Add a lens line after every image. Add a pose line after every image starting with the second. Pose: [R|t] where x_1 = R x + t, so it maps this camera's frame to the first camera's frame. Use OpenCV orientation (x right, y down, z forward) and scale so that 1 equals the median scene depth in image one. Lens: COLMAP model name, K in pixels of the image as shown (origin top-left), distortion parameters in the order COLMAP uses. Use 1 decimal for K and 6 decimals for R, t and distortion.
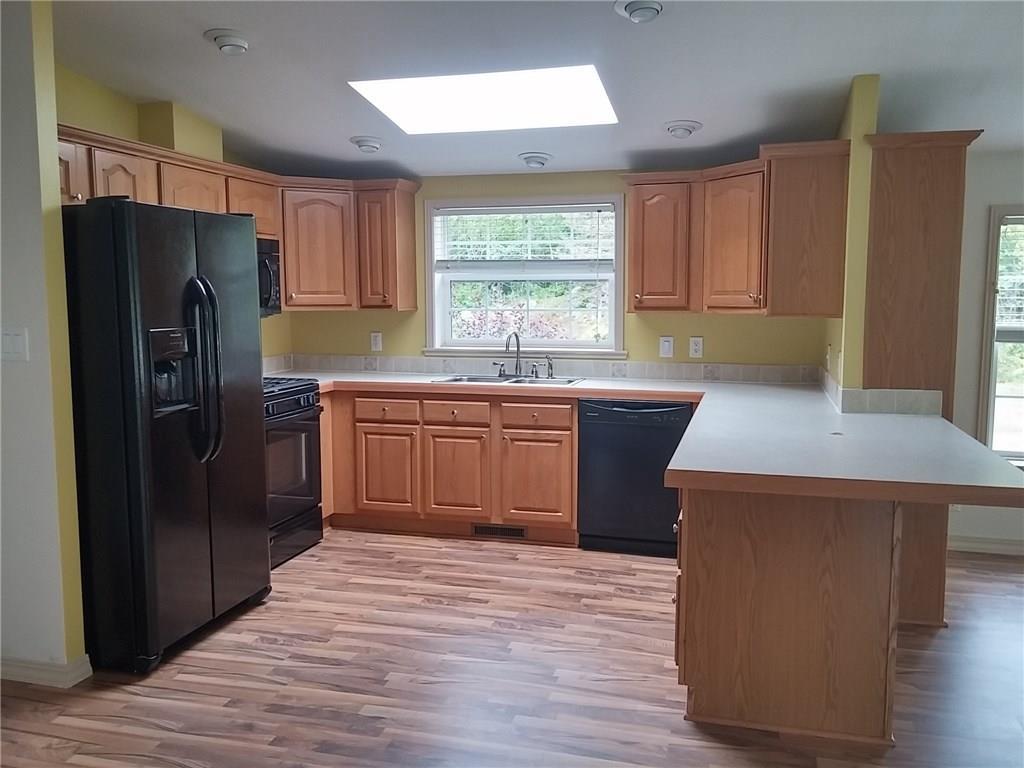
lens RADIAL K [[869.2, 0, 516.7], [0, 869.2, 382.2], [0, 0, 1]] dist [0.064997, -0.084611]
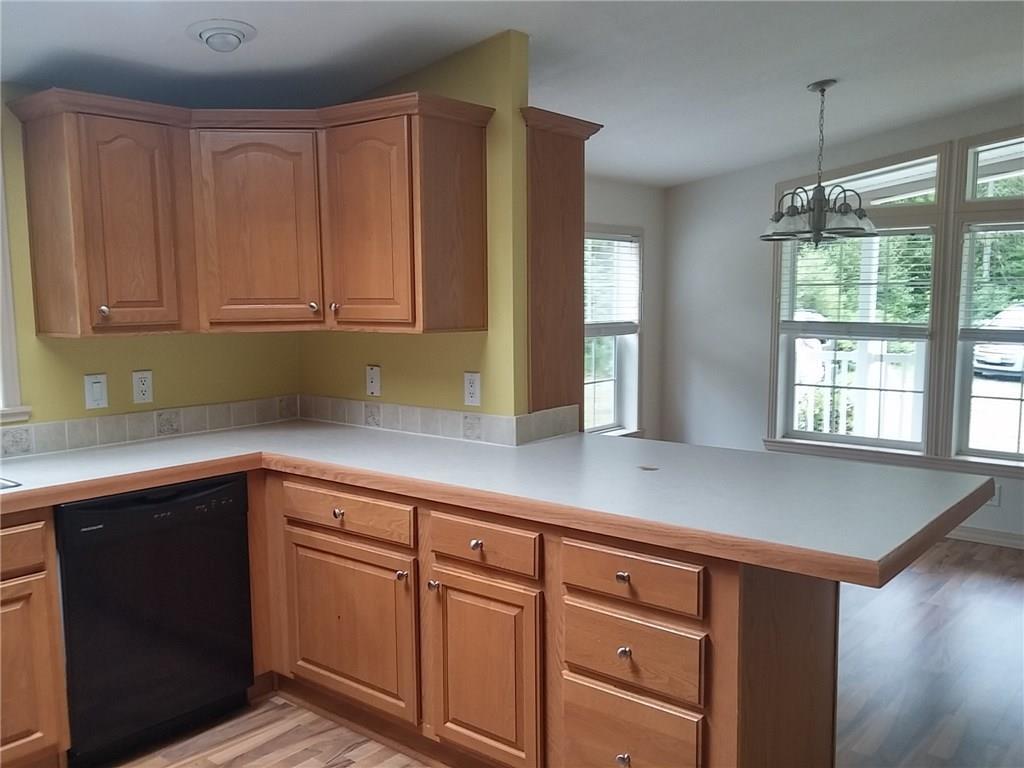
lens RADIAL K [[869.2, 0, 511.5], [0, 869.2, 390.4], [0, 0, 1]] dist [0.064997, -0.084611]
pose [[0.411693, -0.103375, 0.905440, -0.330042], [0.104886, 0.992318, 0.065603, -0.063988], [-0.905267, 0.067960, 0.419373, 0.602090]]
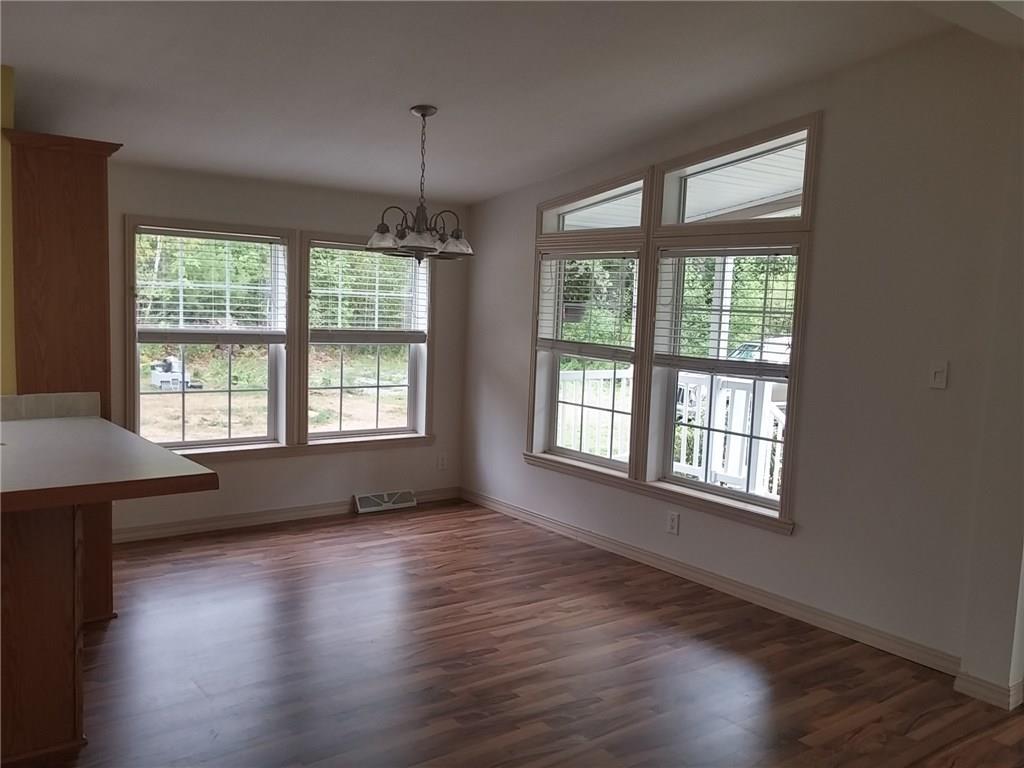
lens RADIAL K [[869.2, 0, 524.7], [0, 869.2, 393.3], [0, 0, 1]] dist [0.064997, -0.084611]
pose [[0.590772, -0.058945, 0.804683, -0.045547], [0.046328, 0.998161, 0.039106, -0.005189], [-0.805508, 0.014177, 0.592416, -0.012295]]
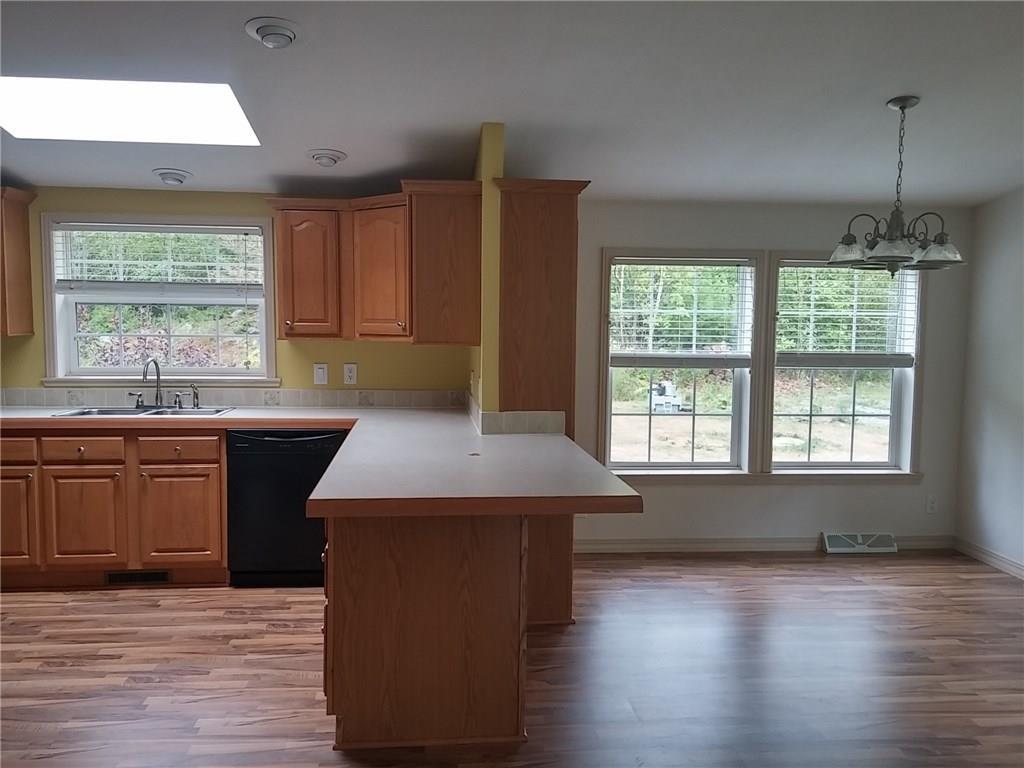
lens RADIAL K [[869.2, 0, 510.2], [0, 869.2, 389.5], [0, 0, 1]] dist [0.064997, -0.084611]
pose [[0.933098, -0.017935, 0.359174, 0.020093], [0.025283, 0.999556, -0.015771, -0.001978], [-0.358732, 0.023797, 0.933137, -0.007227]]
